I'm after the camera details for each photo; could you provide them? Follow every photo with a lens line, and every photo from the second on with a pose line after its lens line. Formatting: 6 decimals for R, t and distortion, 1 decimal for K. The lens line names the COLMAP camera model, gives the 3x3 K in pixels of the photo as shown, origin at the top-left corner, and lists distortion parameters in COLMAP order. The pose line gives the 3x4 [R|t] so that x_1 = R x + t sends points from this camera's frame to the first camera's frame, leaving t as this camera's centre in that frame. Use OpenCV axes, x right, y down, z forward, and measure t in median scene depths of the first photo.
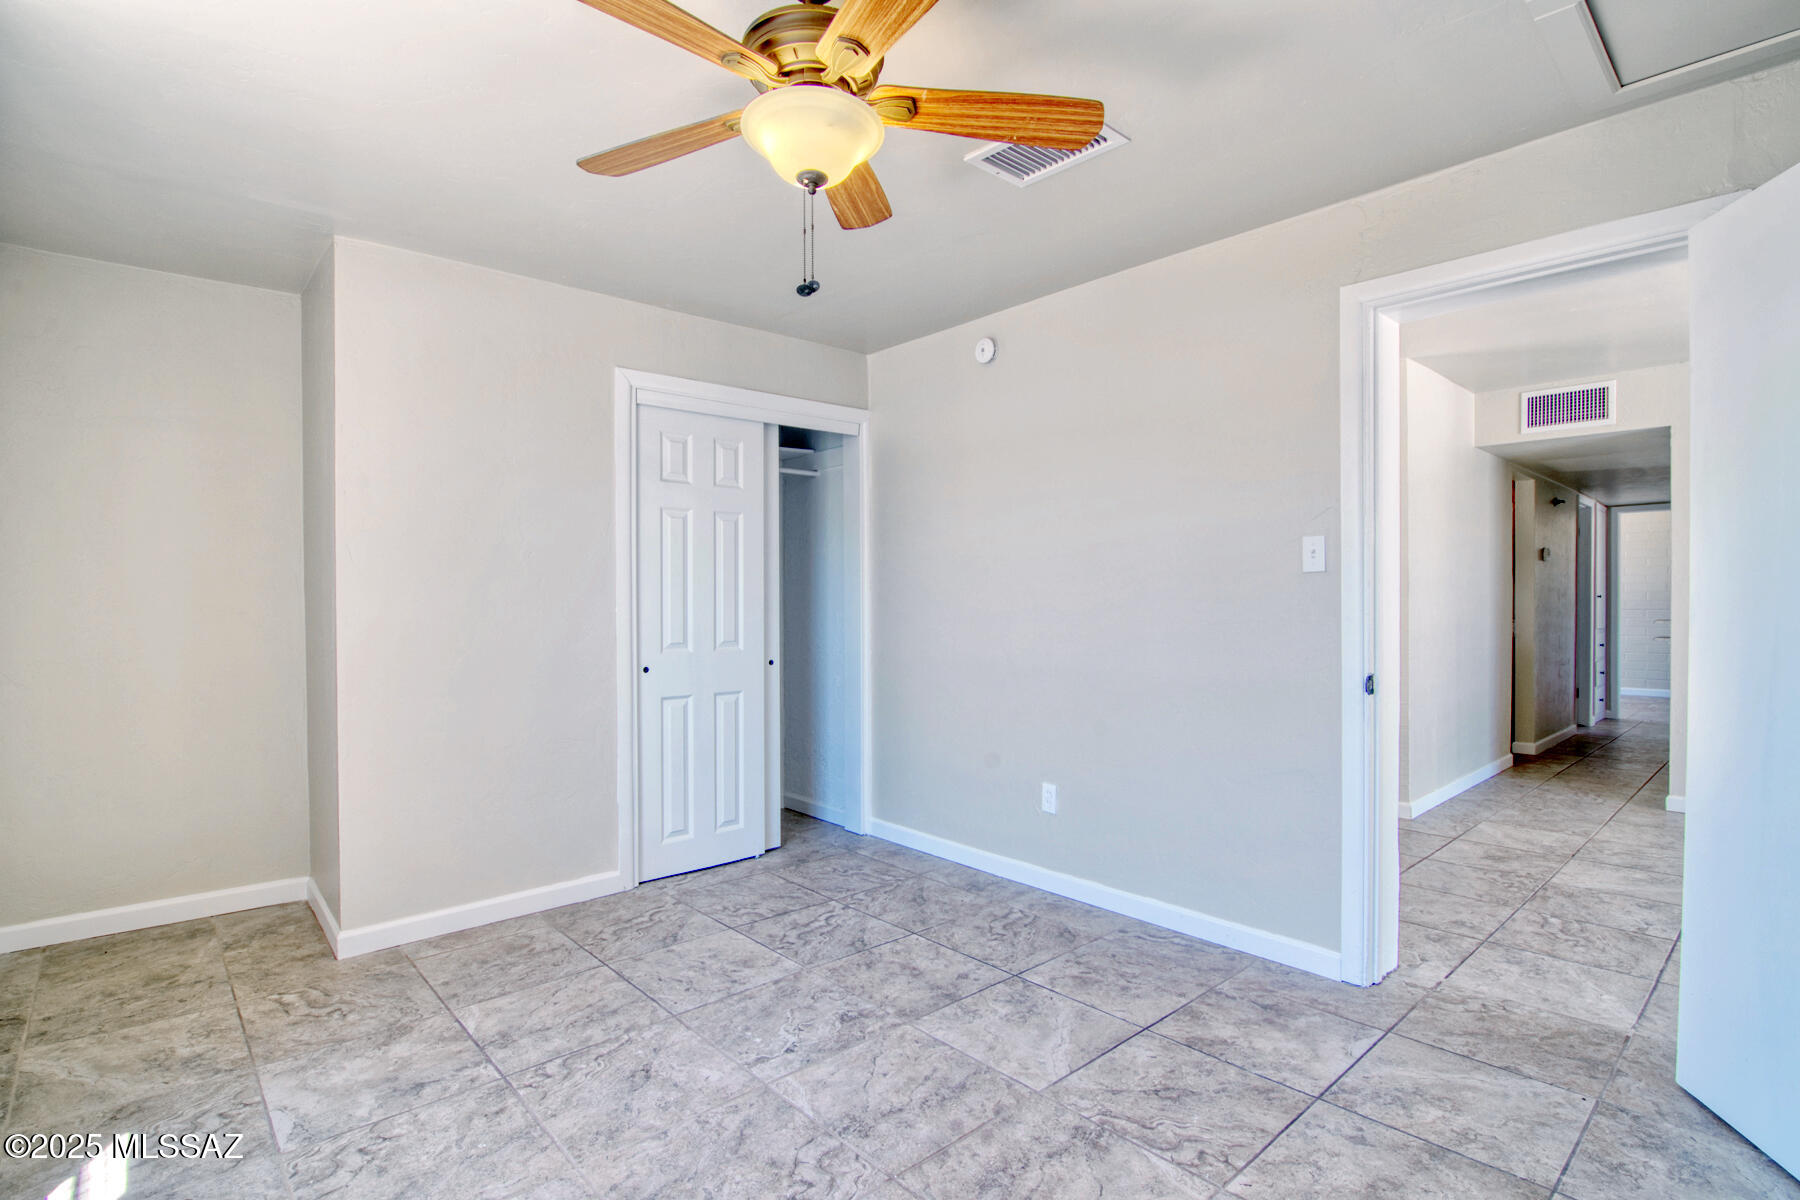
lens RADIAL K [[866.7, 0, 897.7], [0, 866.7, 610.8], [0, 0, 1]] dist [-0.003608, -0.012738]
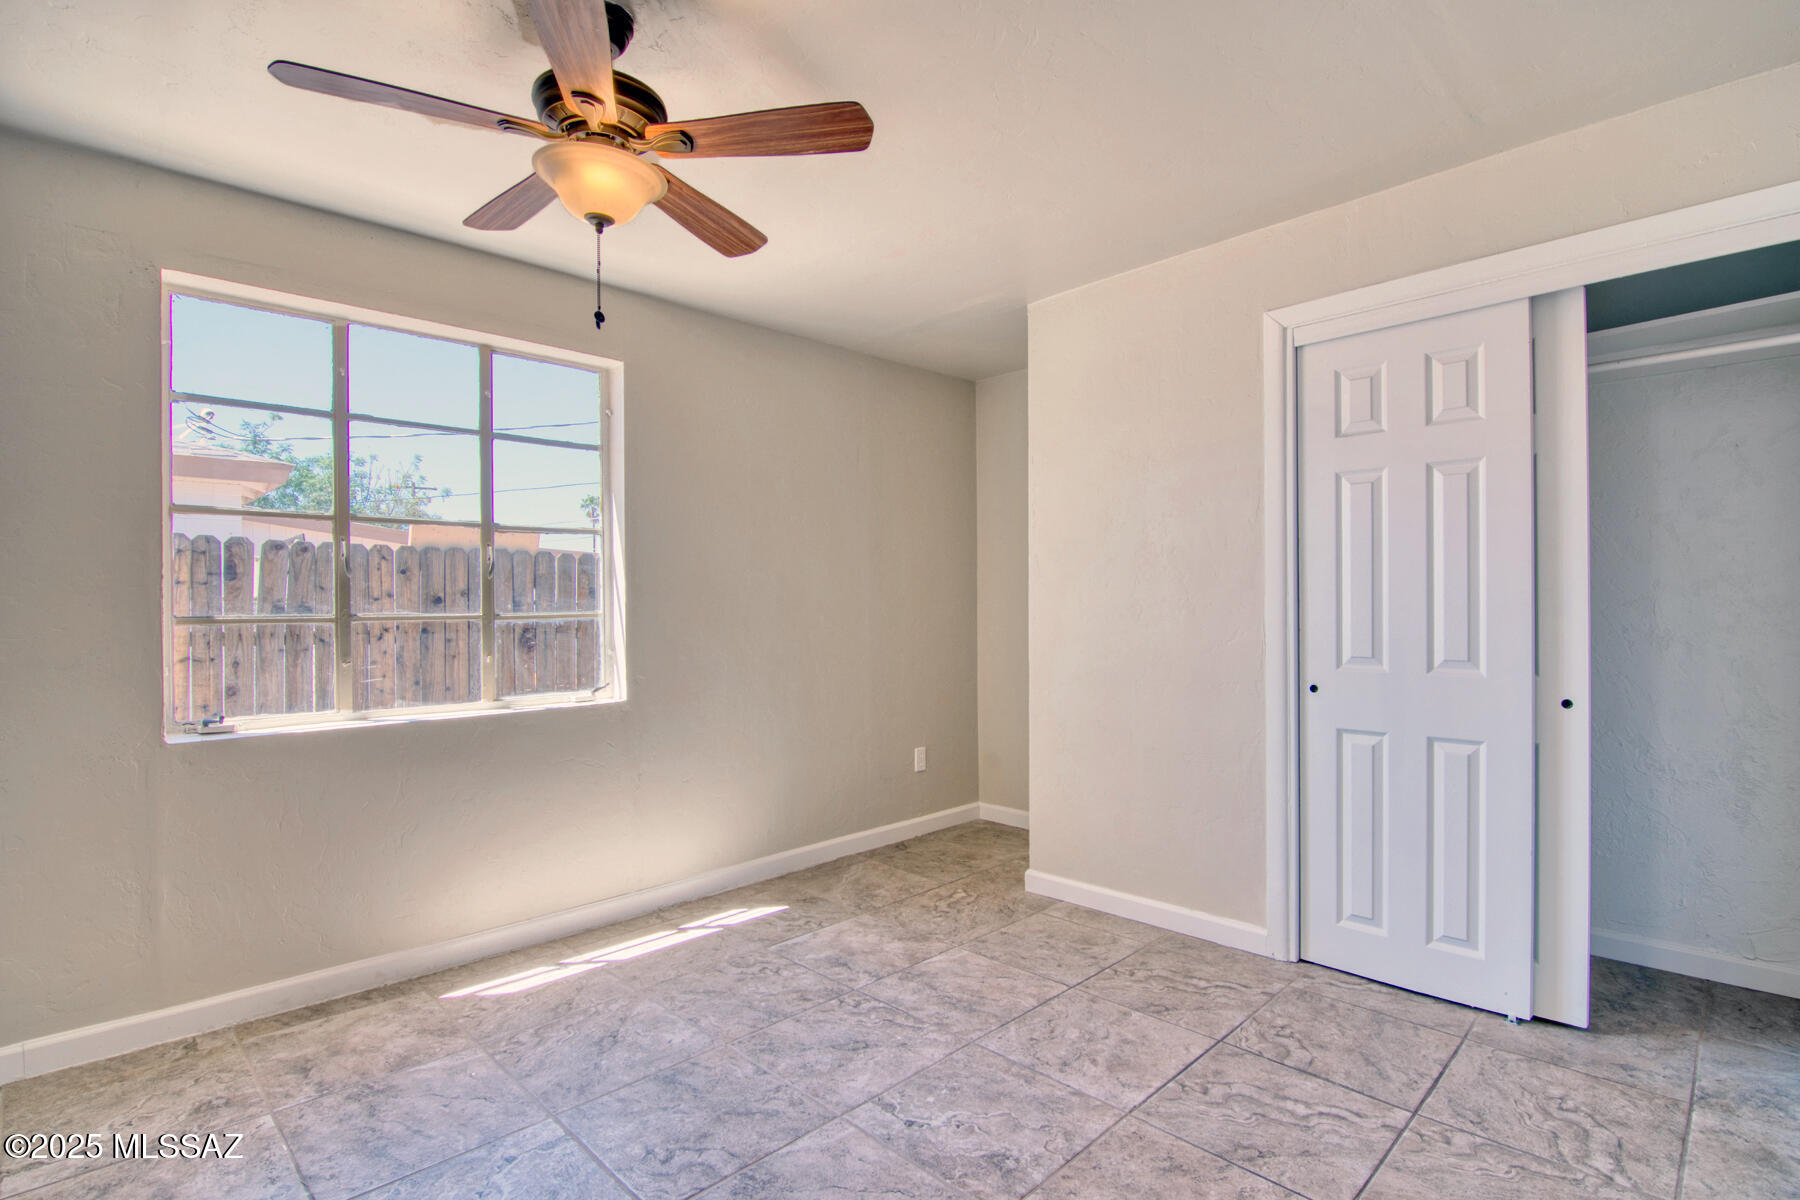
lens RADIAL K [[866.7, 0, 897.7], [0, 866.7, 610.8], [0, 0, 1]] dist [-0.003608, -0.012738]
pose [[0.047097, 0.009518, -0.998845, 0.599265], [-0.005913, 0.999940, 0.009250, -0.007472], [0.998873, 0.005471, 0.047151, 0.777732]]
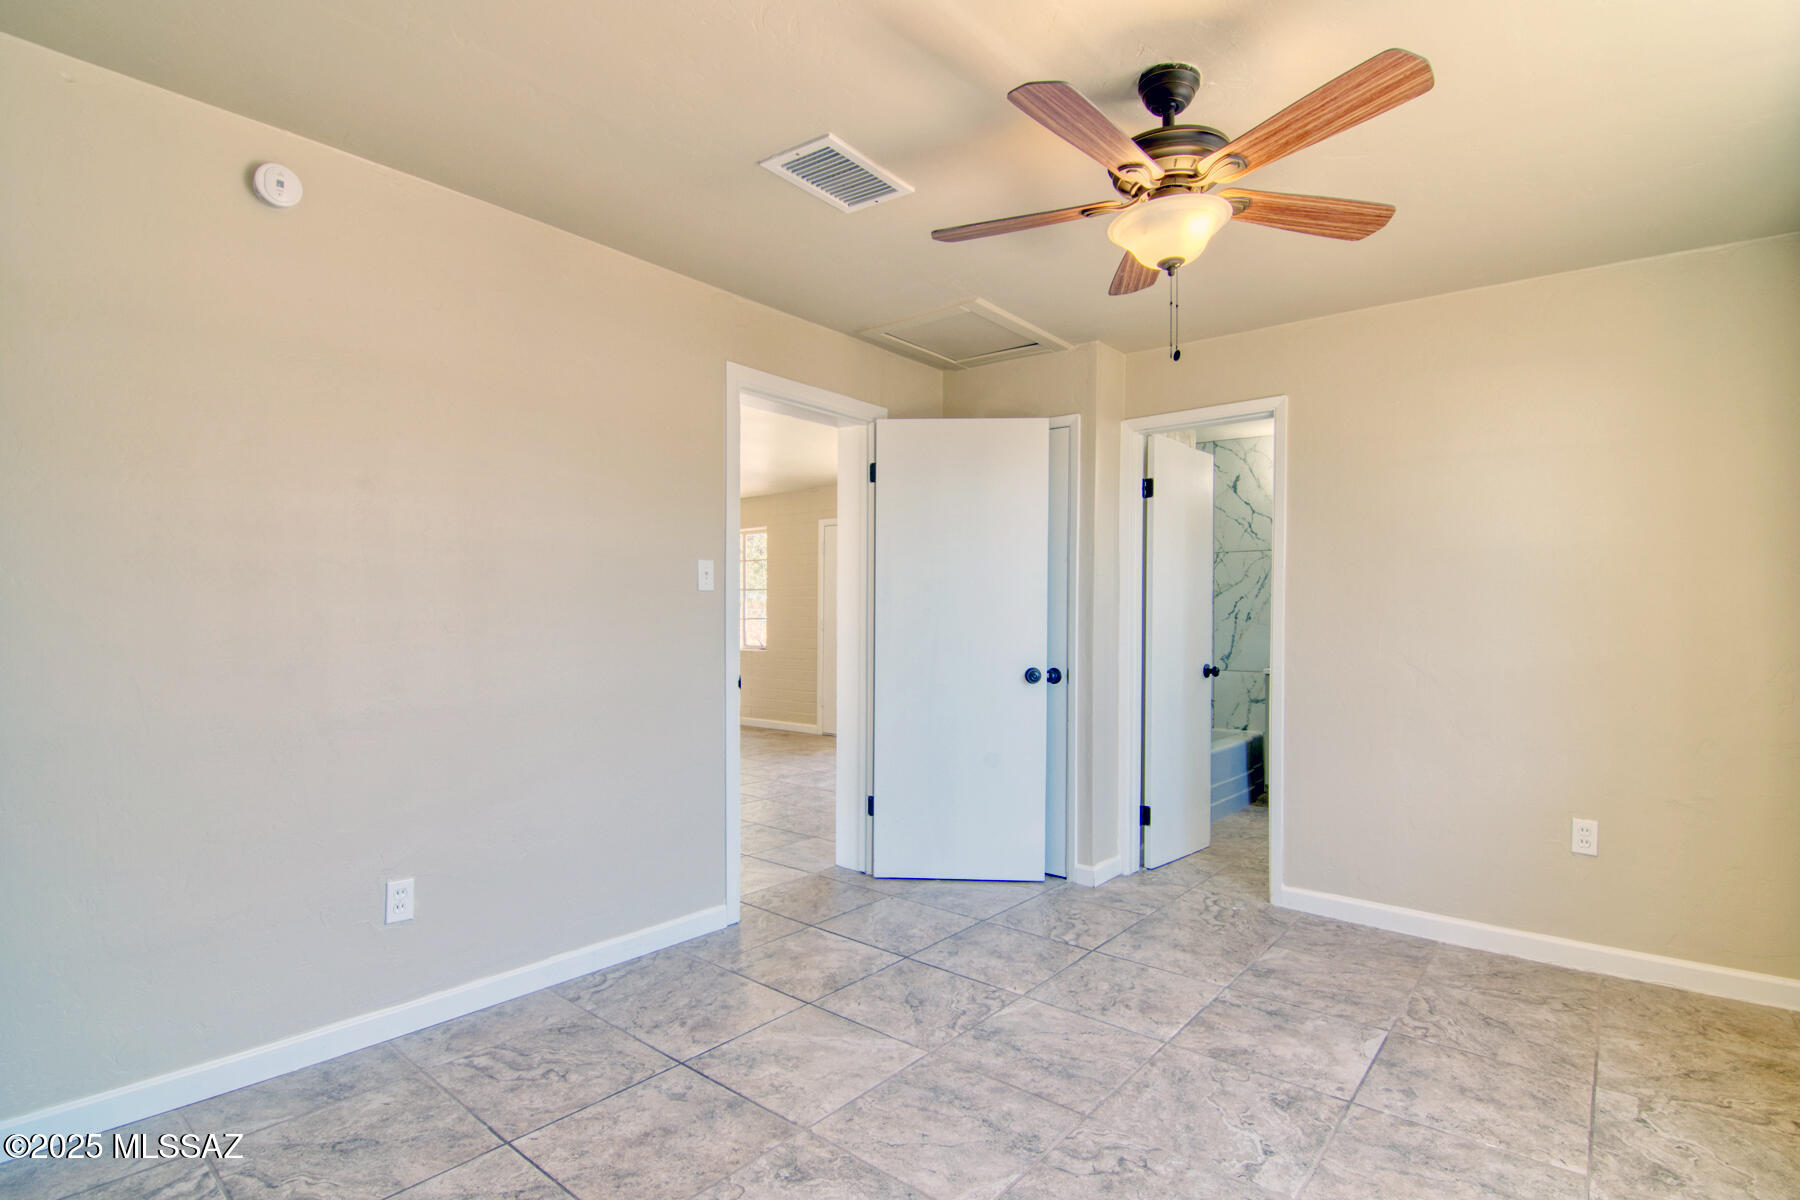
lens RADIAL K [[866.7, 0, 897.7], [0, 866.7, 610.8], [0, 0, 1]] dist [-0.003608, -0.012738]
pose [[-0.137472, 0.008616, 0.990468, -0.716715], [0.006270, 0.999950, -0.007828, -0.006994], [-0.990486, 0.005135, -0.137519, 0.899408]]
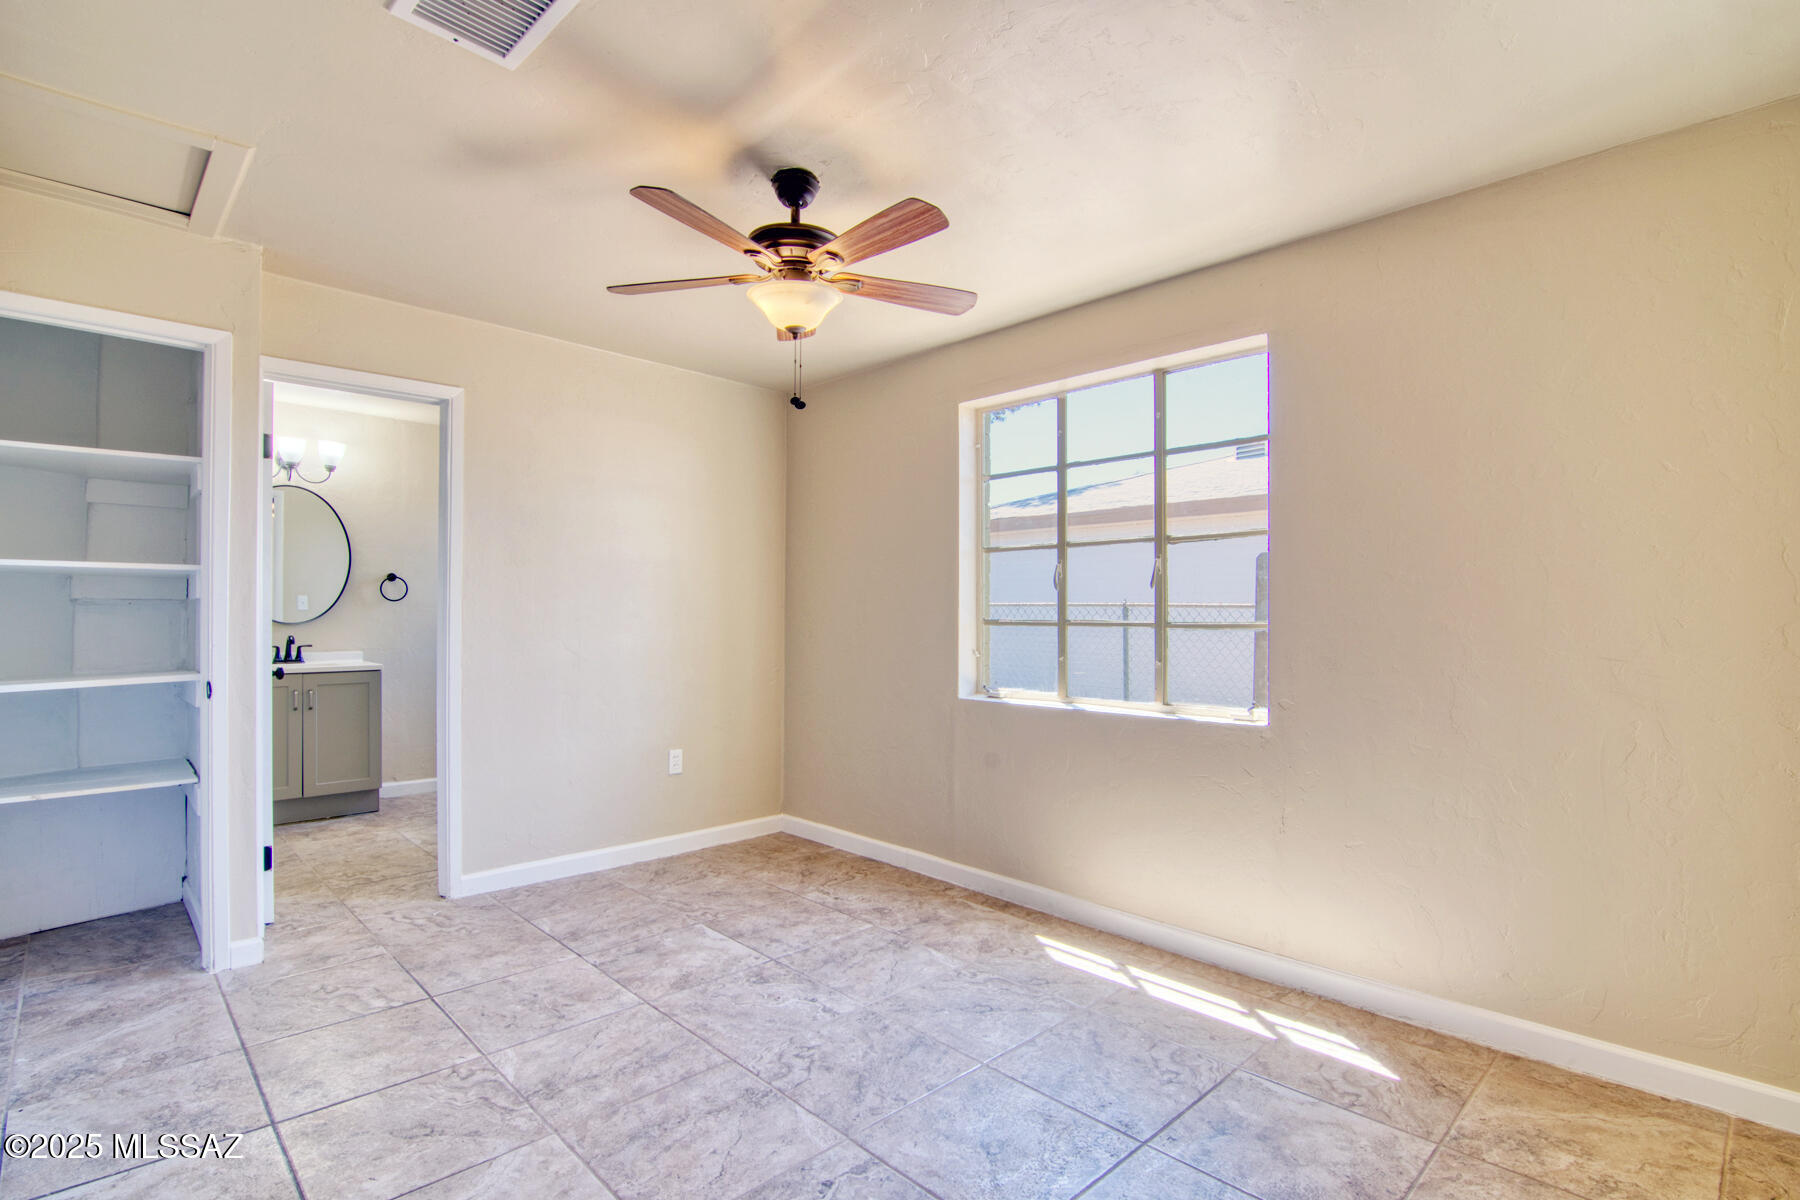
lens RADIAL K [[866.7, 0, 897.7], [0, 866.7, 610.8], [0, 0, 1]] dist [-0.003608, -0.012738]
pose [[-0.999522, -0.001999, -0.030844, -0.134690], [-0.002267, 0.999960, 0.008640, -0.014686], [0.030826, 0.008705, -0.999487, 1.464831]]
